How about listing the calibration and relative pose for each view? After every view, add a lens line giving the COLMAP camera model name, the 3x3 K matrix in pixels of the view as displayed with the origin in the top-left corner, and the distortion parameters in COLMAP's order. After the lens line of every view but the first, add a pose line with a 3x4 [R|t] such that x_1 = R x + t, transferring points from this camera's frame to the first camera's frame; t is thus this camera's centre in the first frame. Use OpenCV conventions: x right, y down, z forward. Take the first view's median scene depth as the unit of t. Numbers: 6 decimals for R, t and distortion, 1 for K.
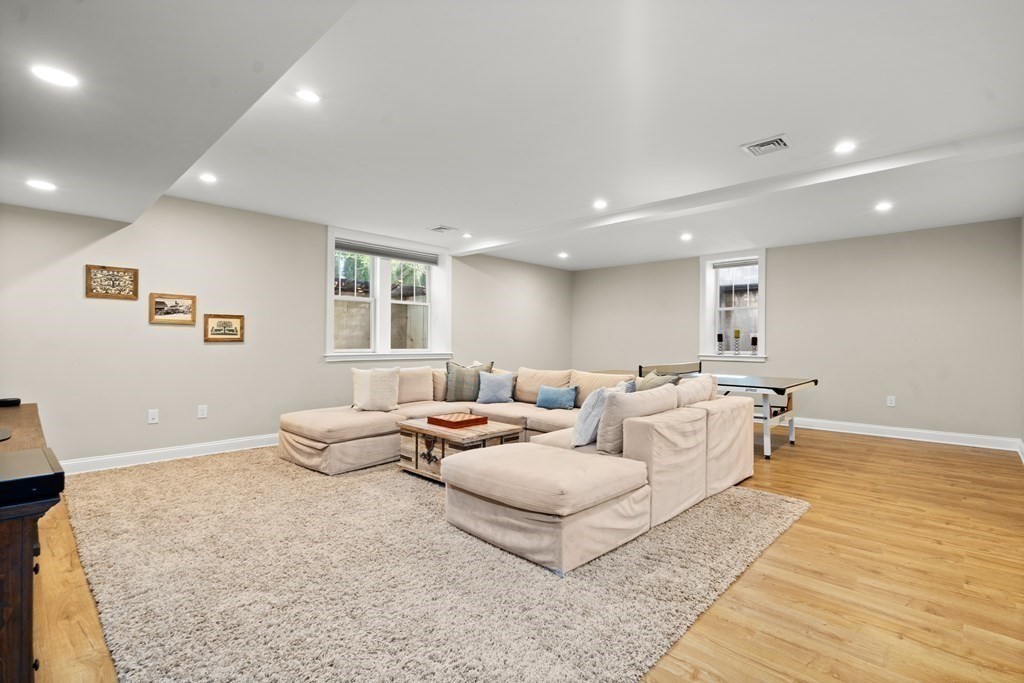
lens RADIAL K [[463.0, 0, 512.0], [0, 463.0, 341.5], [0, 0, 1]] dist [-0.004314, -0.000191]
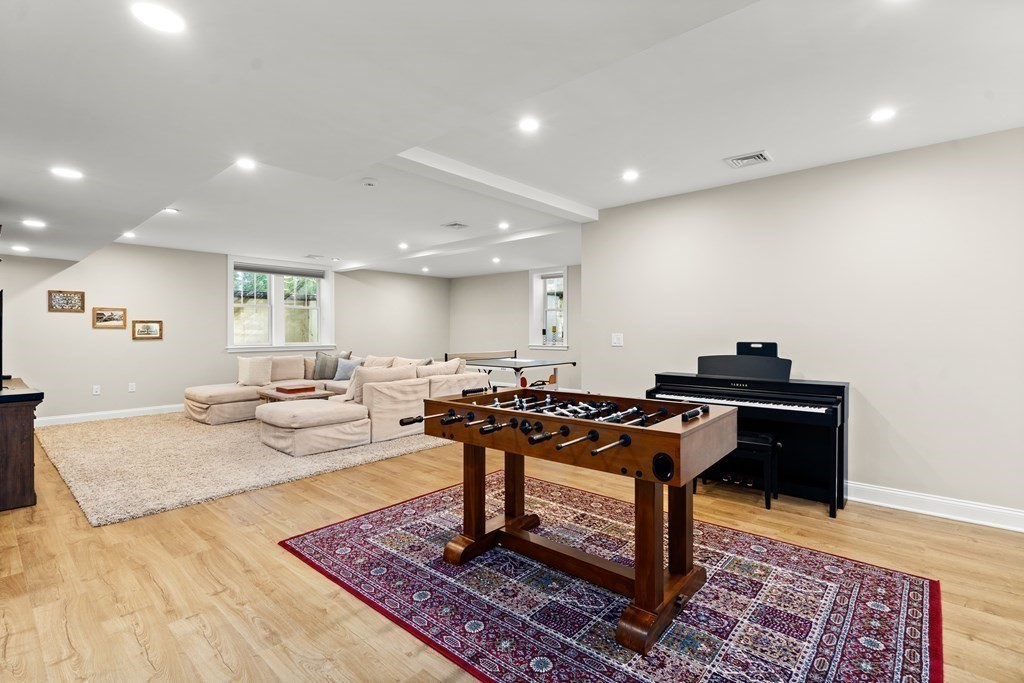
lens RADIAL K [[478.9, 0, 518.3], [0, 478.9, 333.7], [0, 0, 1]] dist [-0.000681, 0.000012]
pose [[0.999446, -0.006972, 0.032533, 0.509688], [0.006706, 0.999943, 0.008292, -0.022513], [-0.032589, -0.008069, 0.999436, -0.559340]]
